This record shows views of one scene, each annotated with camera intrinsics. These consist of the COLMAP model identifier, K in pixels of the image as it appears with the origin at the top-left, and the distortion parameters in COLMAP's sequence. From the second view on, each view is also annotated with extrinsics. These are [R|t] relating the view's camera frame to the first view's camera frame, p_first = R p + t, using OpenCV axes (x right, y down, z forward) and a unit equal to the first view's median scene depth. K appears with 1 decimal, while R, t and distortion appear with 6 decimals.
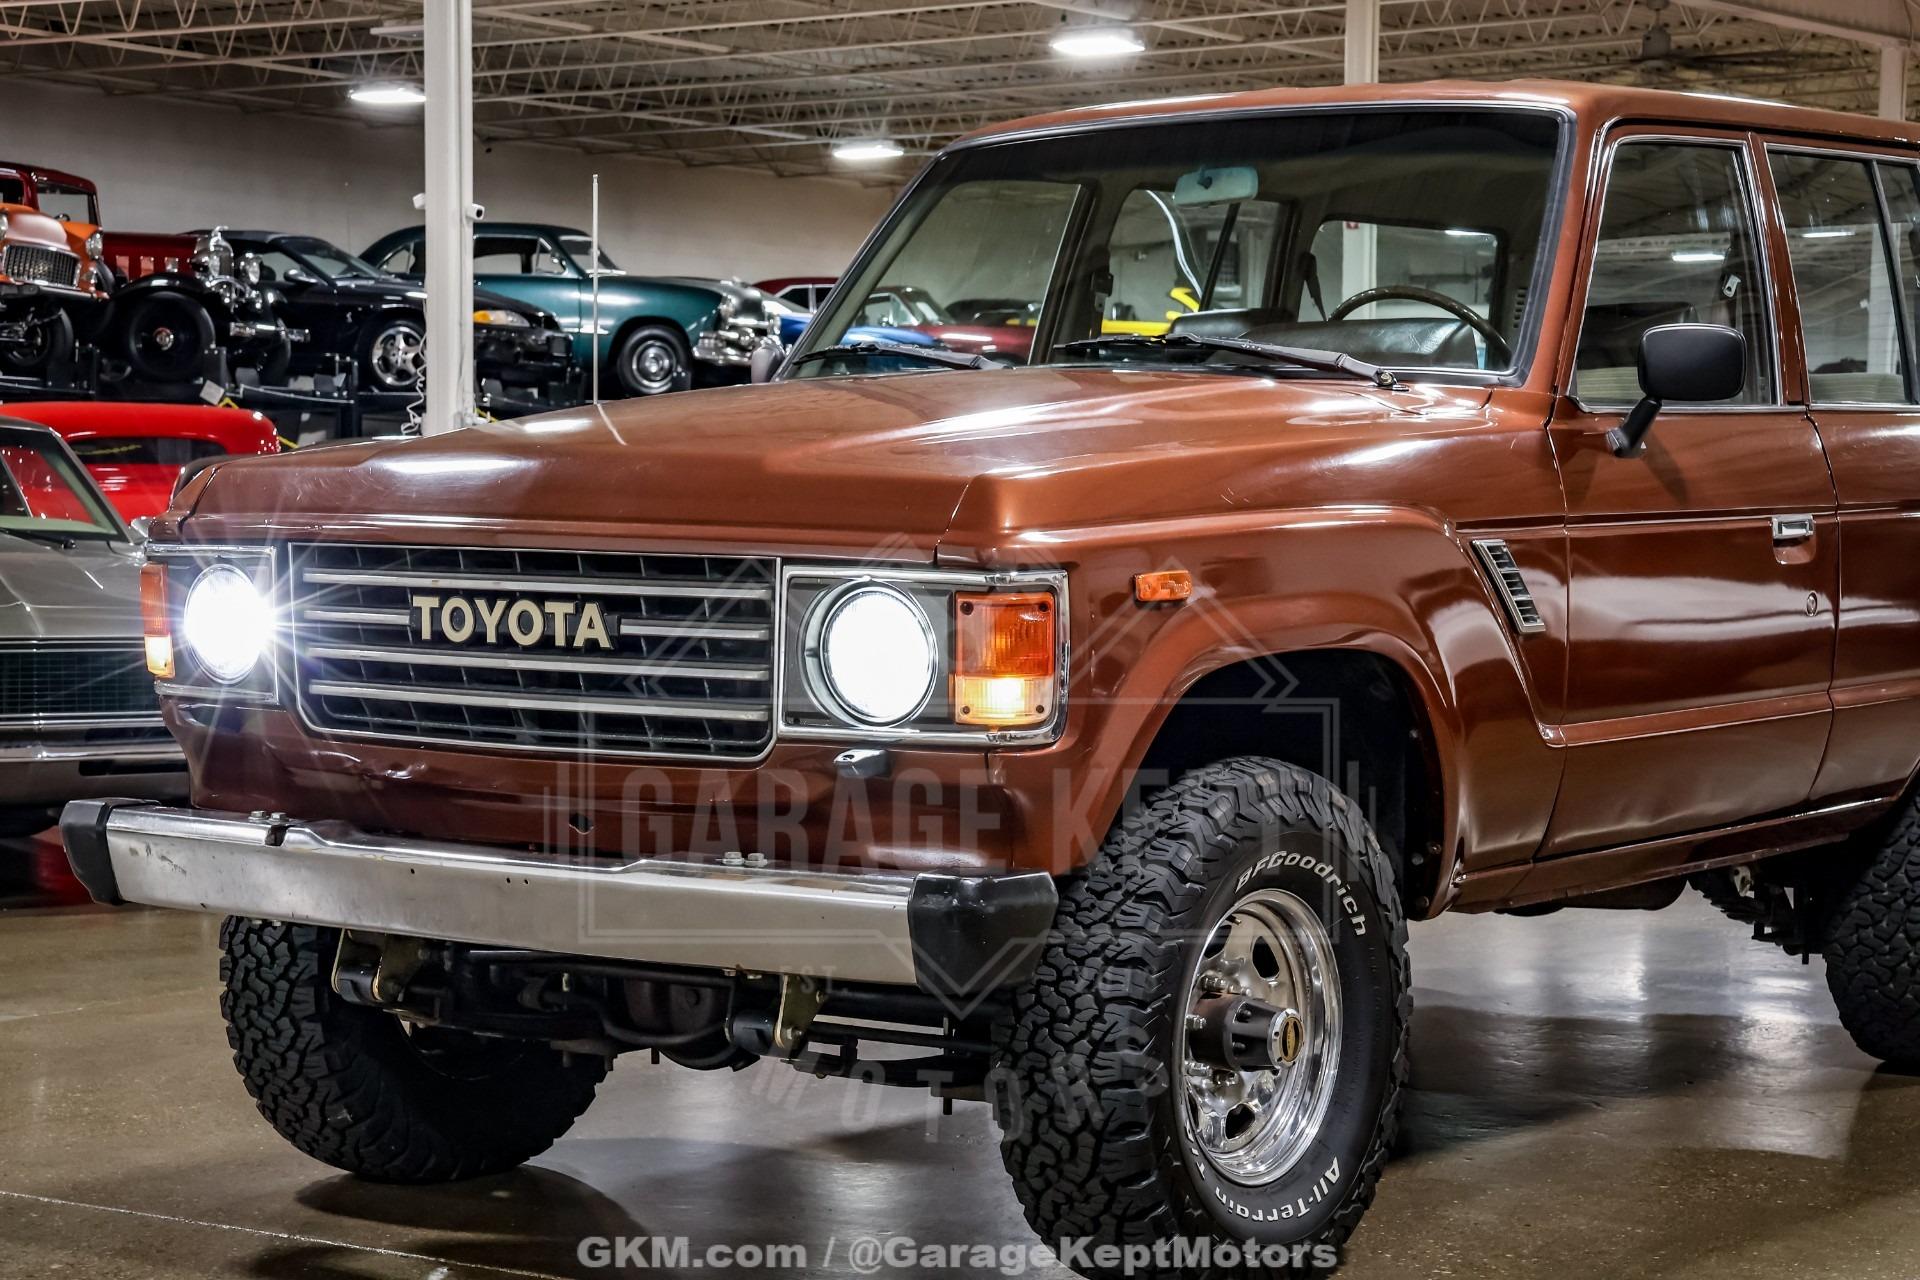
lens RADIAL K [[3767.7, 0, 960.0], [0, 3767.7, 640.0], [0, 0, 1]] dist [0.263989, 0.338494]
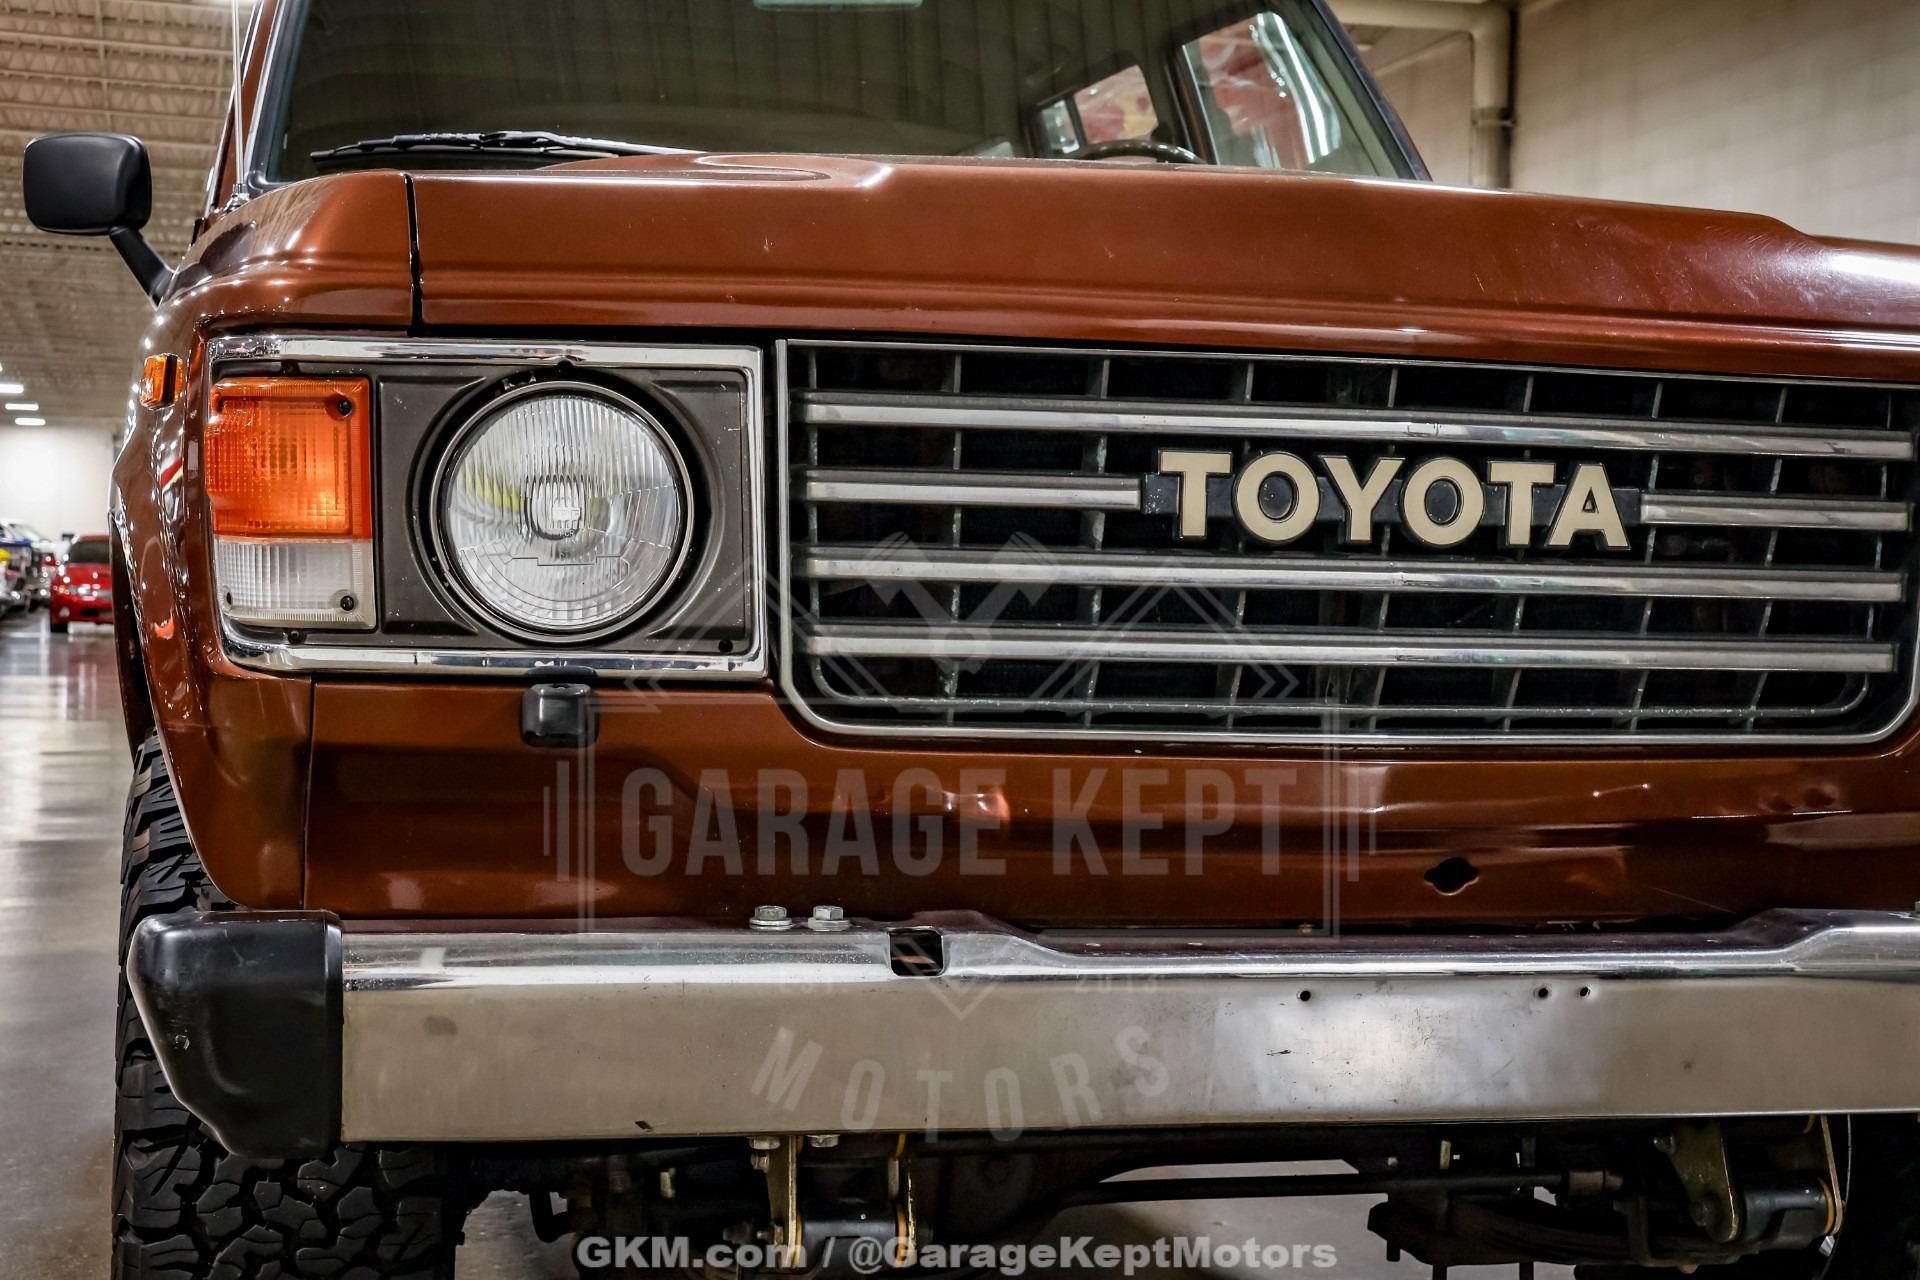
lens RADIAL K [[3490.2, 0, 961.2], [0, 3490.2, 541.8], [0, 0, 1]] dist [0.220727, 0.135332]
pose [[0.596181, -0.008085, 0.802809, -0.507791], [0.011639, 0.999931, 0.001427, -0.000441], [-0.802766, 0.008493, 0.596234, 0.709390]]
